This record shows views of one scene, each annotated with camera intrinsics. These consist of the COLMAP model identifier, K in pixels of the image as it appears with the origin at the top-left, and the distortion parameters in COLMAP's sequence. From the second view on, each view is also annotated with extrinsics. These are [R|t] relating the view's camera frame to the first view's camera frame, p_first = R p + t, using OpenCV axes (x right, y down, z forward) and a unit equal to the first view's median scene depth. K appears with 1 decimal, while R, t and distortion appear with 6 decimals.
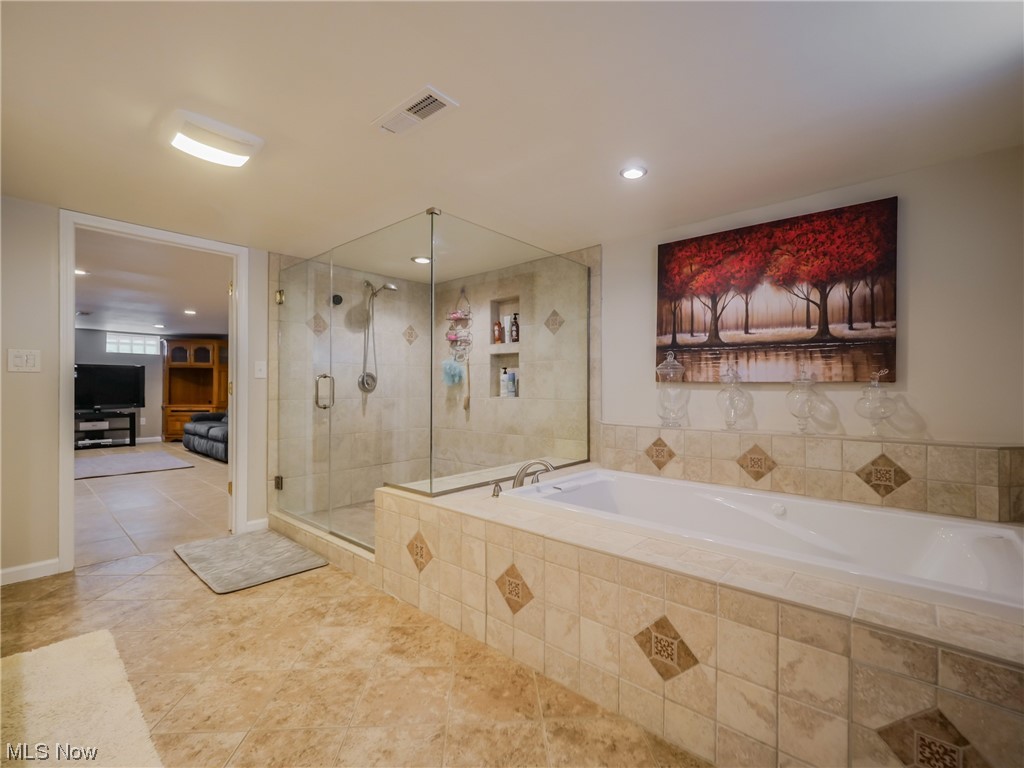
lens RADIAL K [[456.3, 0, 502.8], [0, 456.3, 385.4], [0, 0, 1]] dist [-0.003472, 0.000543]
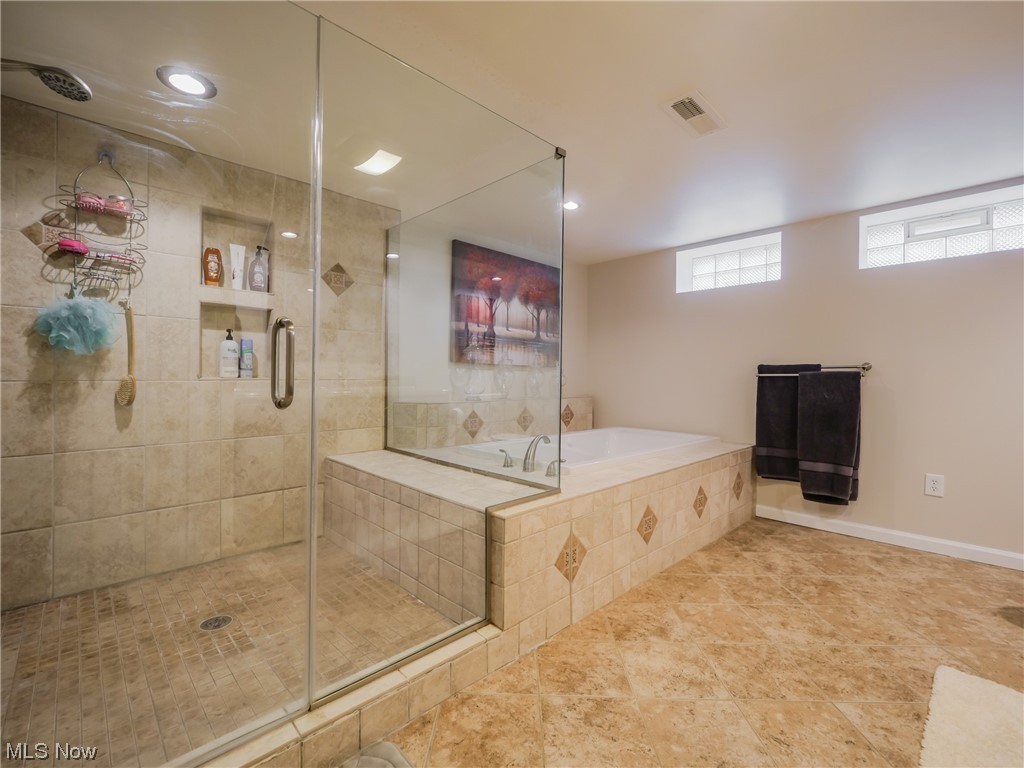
lens RADIAL K [[456.3, 0, 511.4], [0, 456.3, 377.1], [0, 0, 1]] dist [-0.003472, 0.000543]
pose [[0.061879, -0.003907, 0.998076, -0.792026], [-0.015947, 0.999861, 0.004903, 0.021693], [-0.997956, -0.016220, 0.061808, 0.817835]]
